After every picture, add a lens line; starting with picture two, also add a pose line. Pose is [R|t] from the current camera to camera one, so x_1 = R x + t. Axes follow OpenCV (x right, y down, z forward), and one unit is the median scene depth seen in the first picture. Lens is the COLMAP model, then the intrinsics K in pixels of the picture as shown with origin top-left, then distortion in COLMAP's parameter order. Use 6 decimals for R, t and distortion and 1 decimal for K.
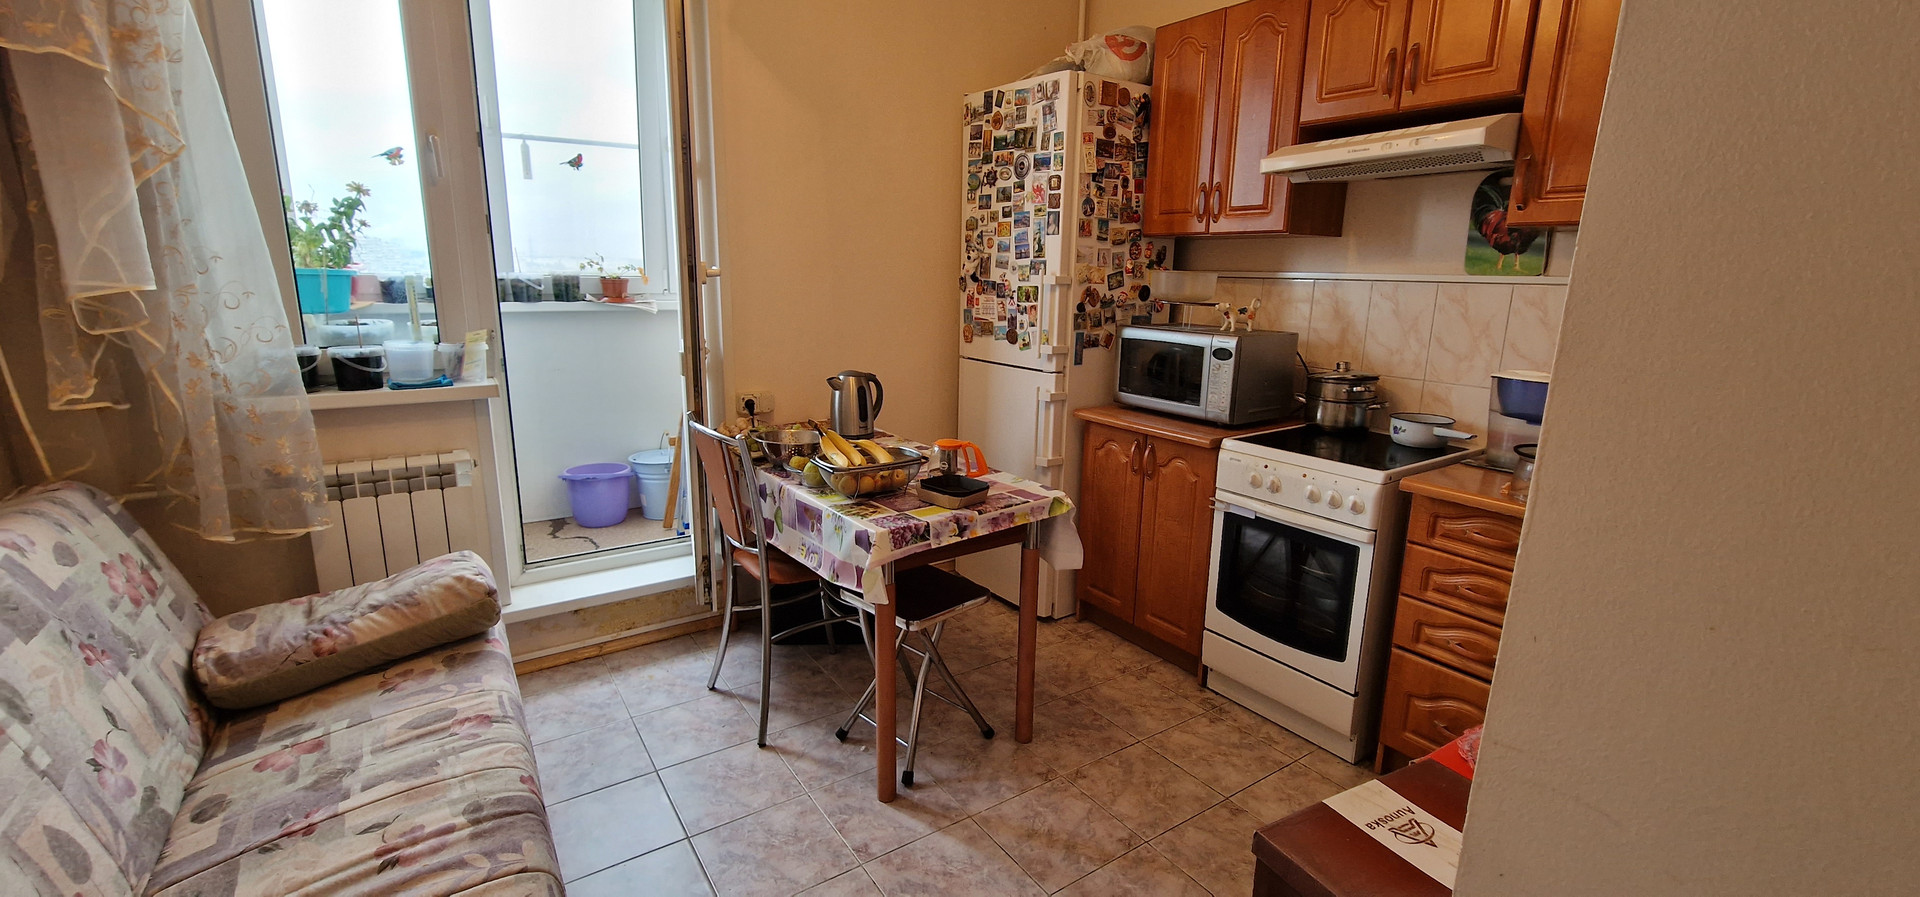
lens RADIAL K [[789.8, 0, 952.4], [0, 789.8, 447.2], [0, 0, 1]] dist [-0.001257, -0.000098]
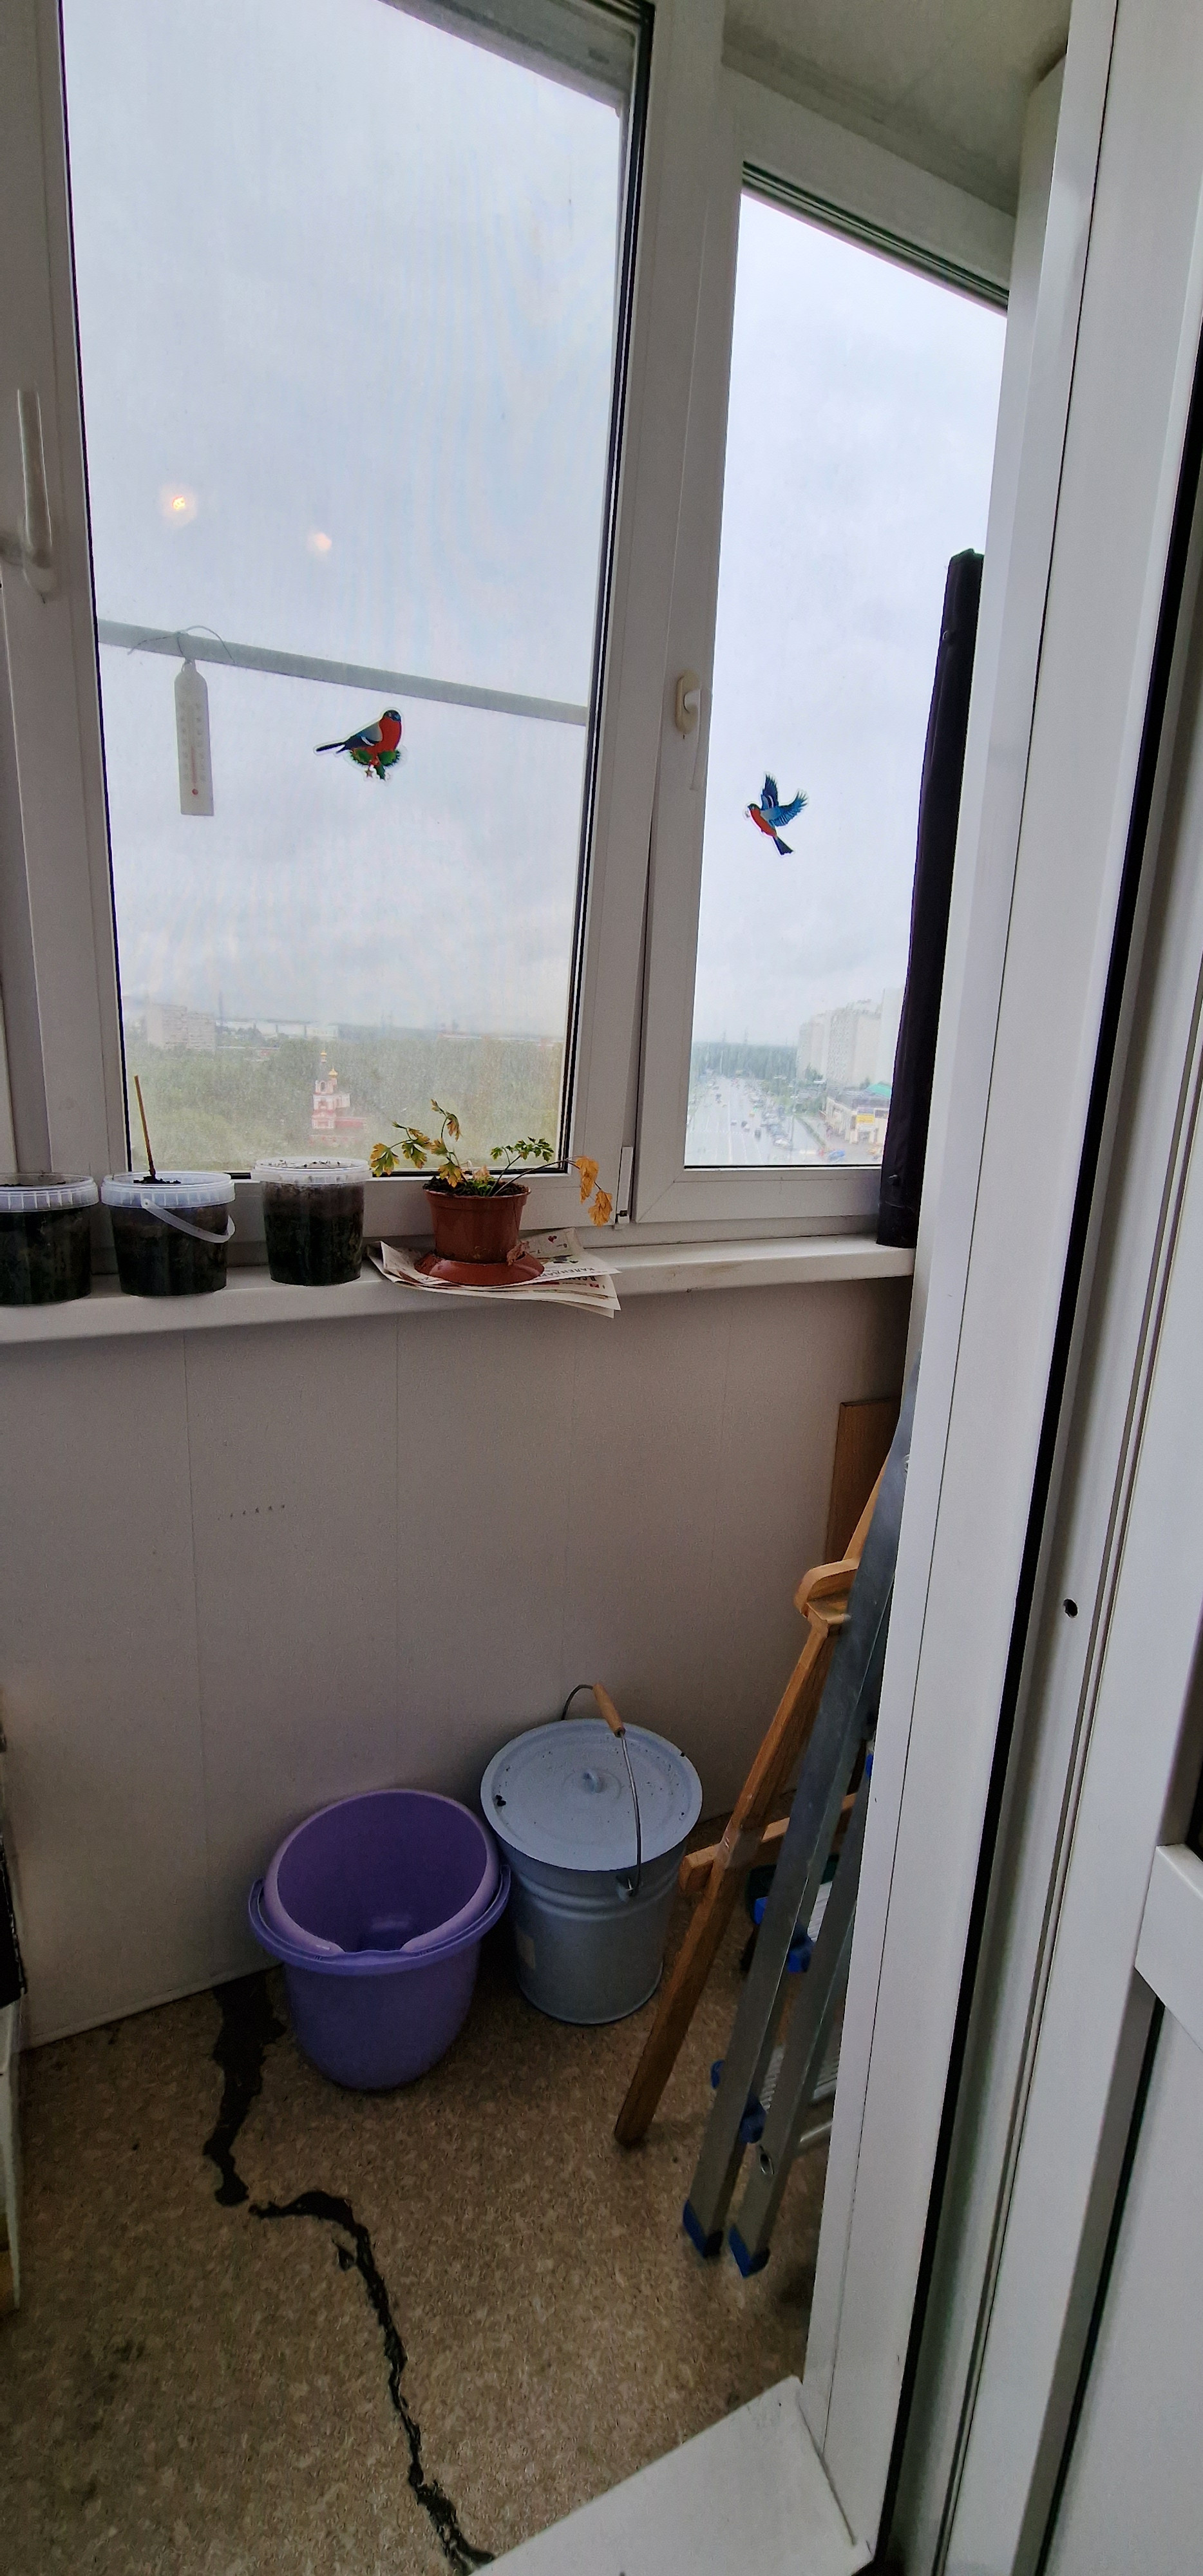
lens RADIAL K [[1059.7, 0, 609.5], [0, 1059.7, 1295.5], [0, 0, 1]] dist [-0.001257, -0.000098]
pose [[0.991398, 0.052111, -0.120058, -0.348846], [-0.050914, 0.998618, 0.013014, -0.189442], [0.120570, -0.006790, 0.992682, 0.663139]]
